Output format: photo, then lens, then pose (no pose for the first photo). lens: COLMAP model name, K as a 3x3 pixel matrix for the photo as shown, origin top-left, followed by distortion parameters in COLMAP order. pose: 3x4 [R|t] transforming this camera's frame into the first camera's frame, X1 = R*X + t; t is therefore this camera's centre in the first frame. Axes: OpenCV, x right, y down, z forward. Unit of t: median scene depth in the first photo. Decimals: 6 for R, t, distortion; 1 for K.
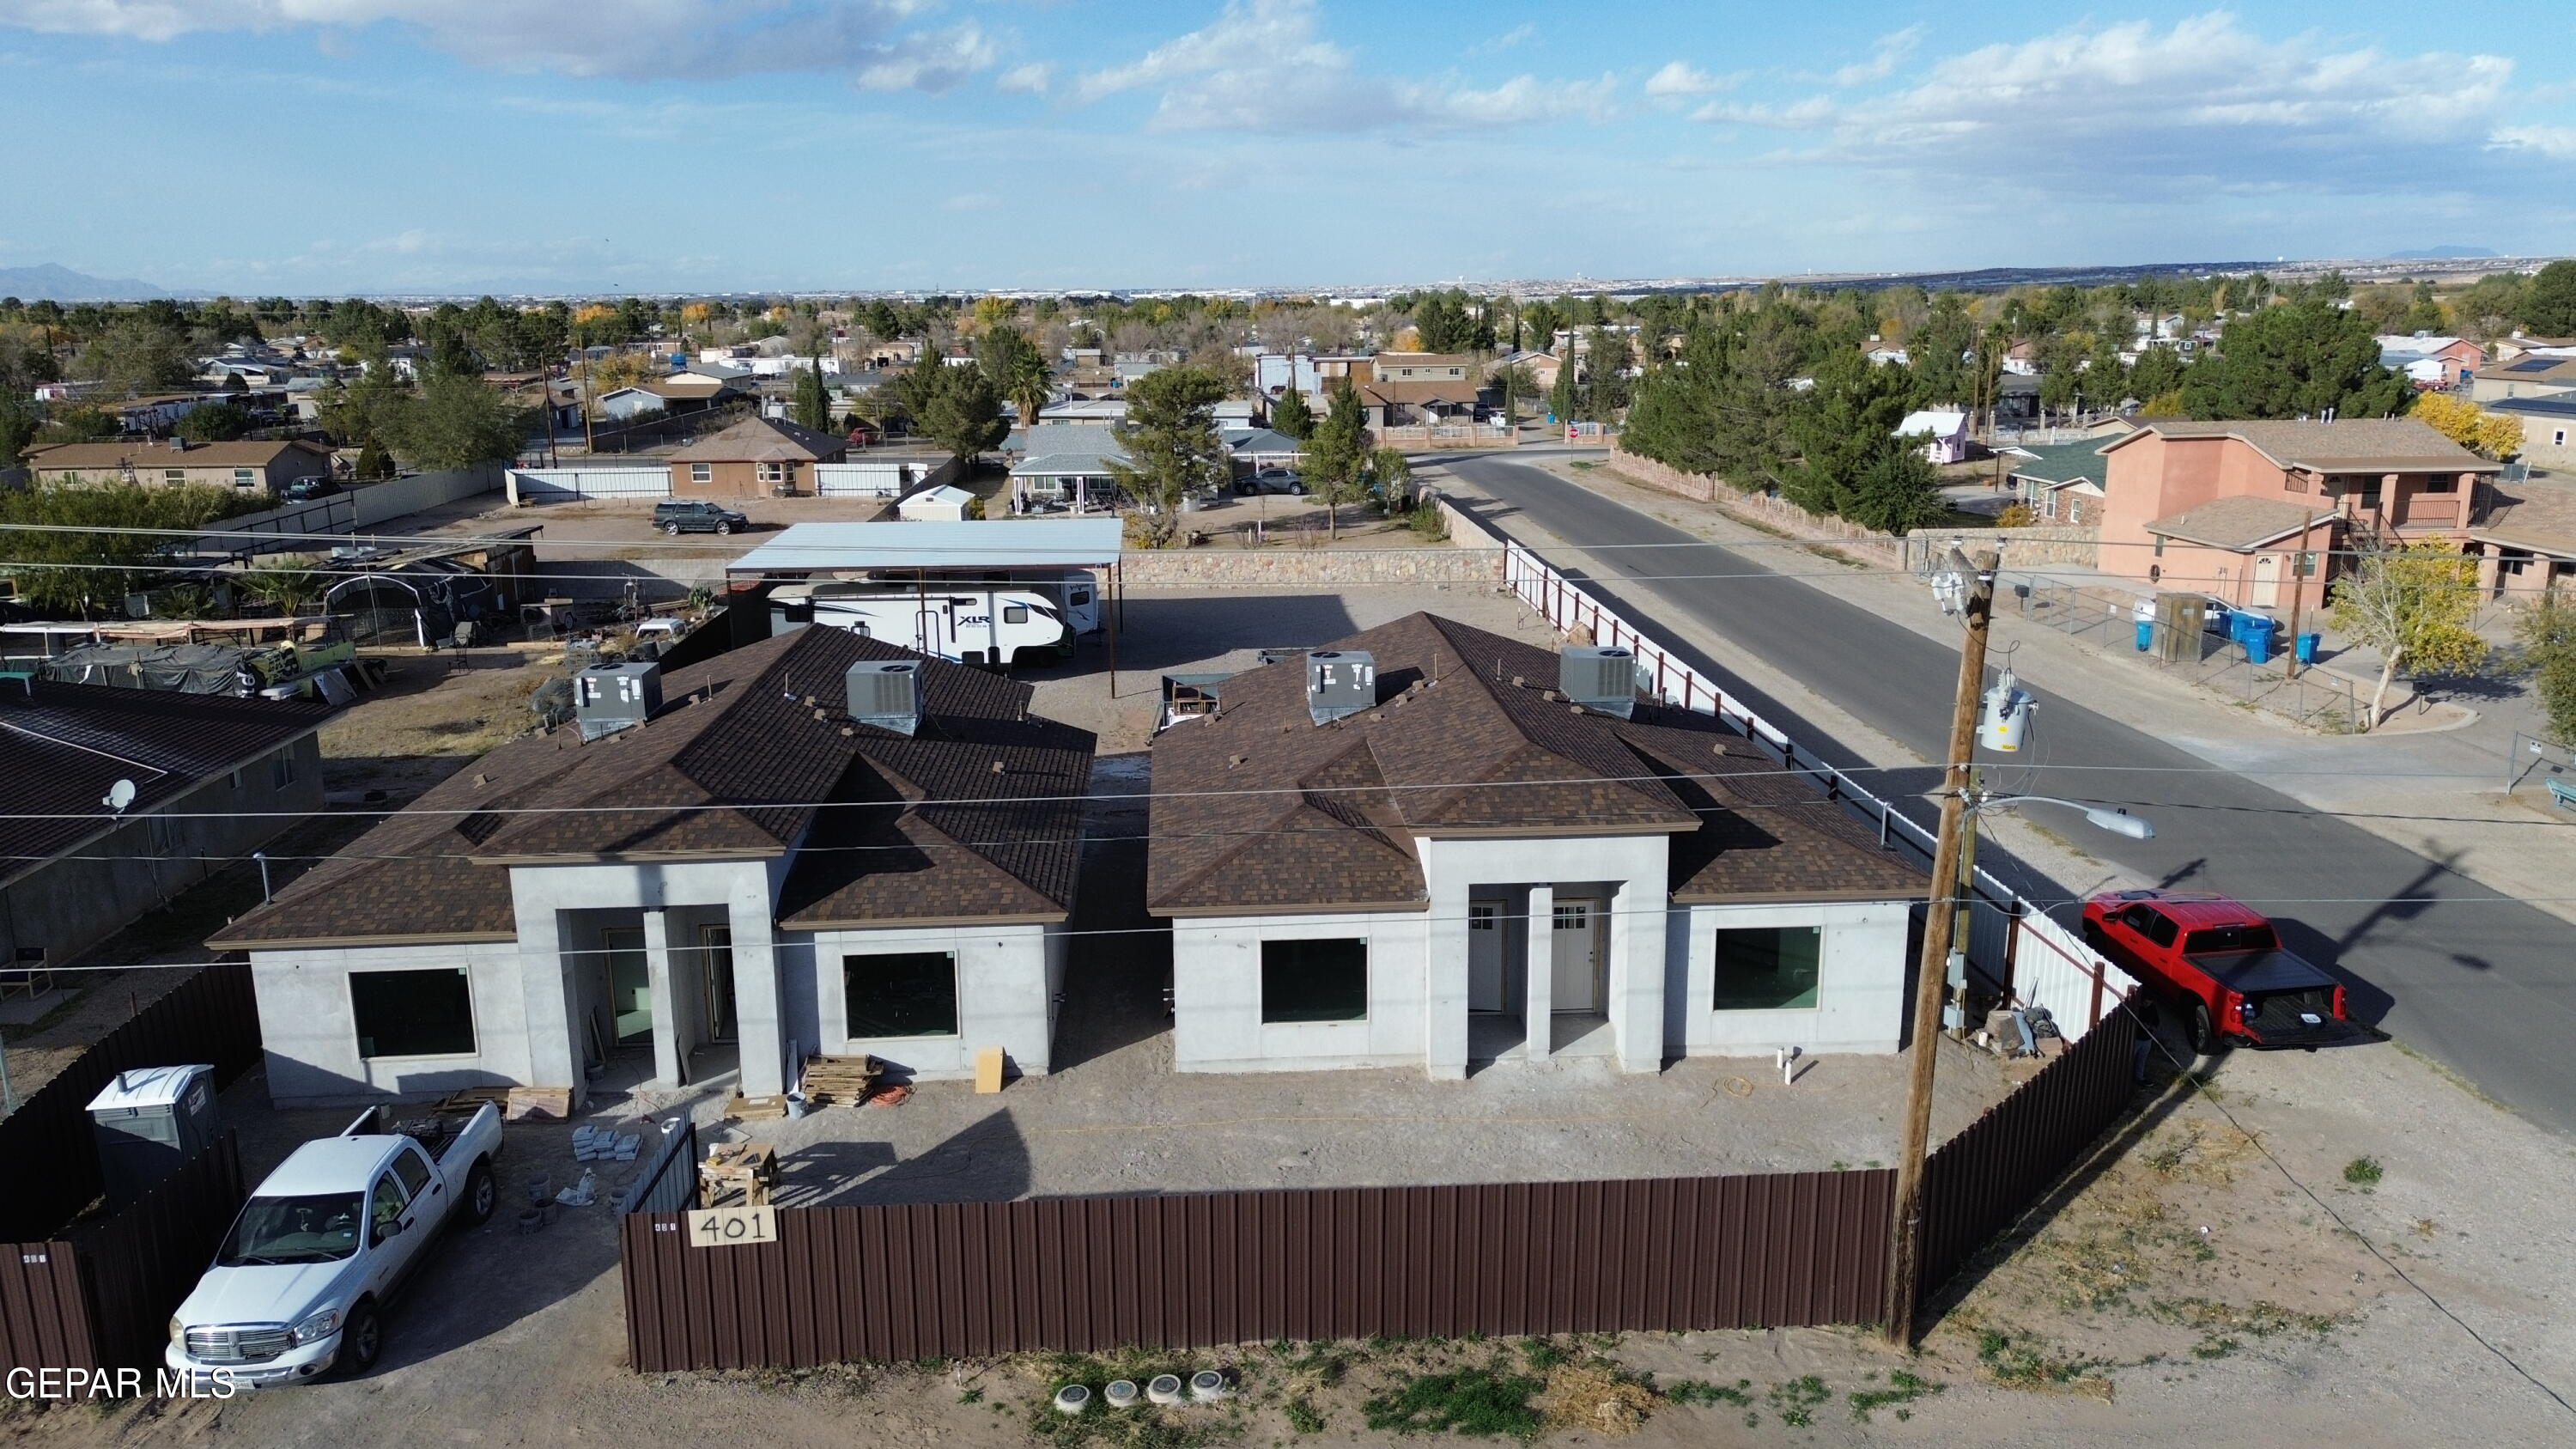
lens RADIAL K [[1807.9, 0, 1288.0], [0, 1807.9, 724.5], [0, 0, 1]] dist [0.117519, -0.191231]
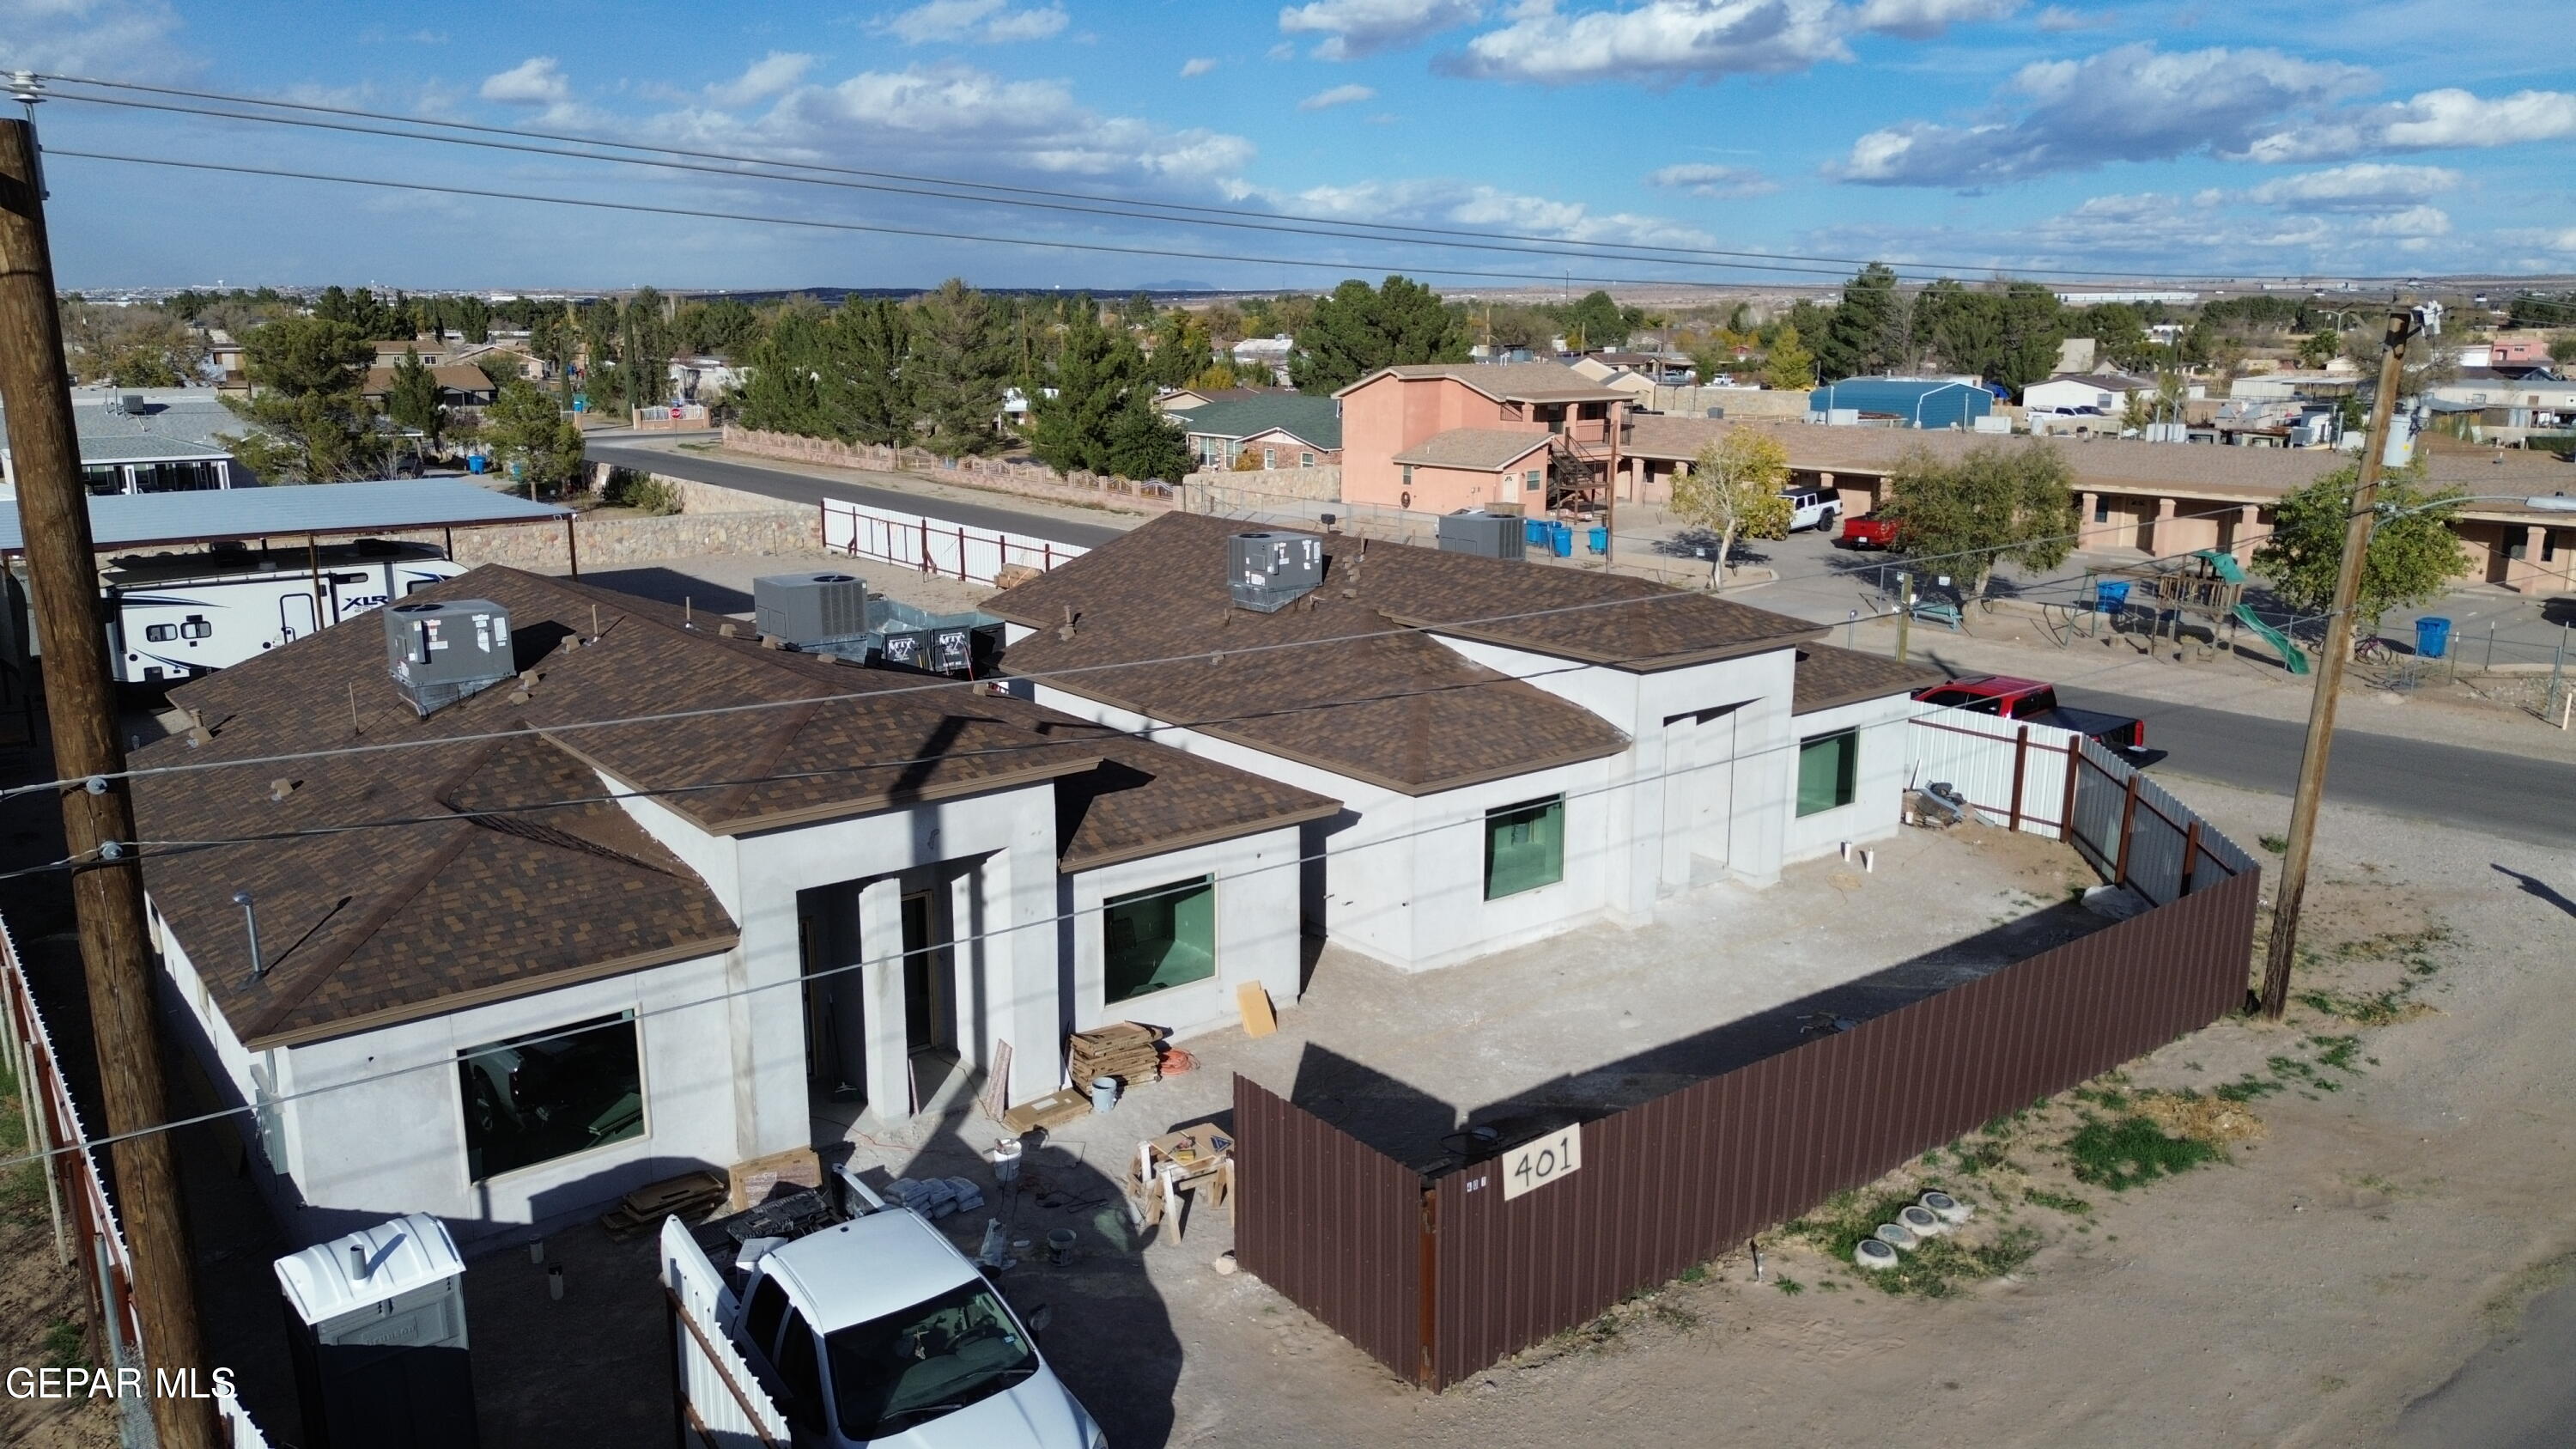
lens RADIAL K [[1807.9, 0, 1288.0], [0, 1807.9, 724.5], [0, 0, 1]] dist [0.117519, -0.191231]
pose [[0.823529, -0.117440, 0.554985, -0.209813], [0.122050, 0.992105, 0.028831, 0.013655], [-0.553989, 0.043992, 0.831361, 0.105319]]
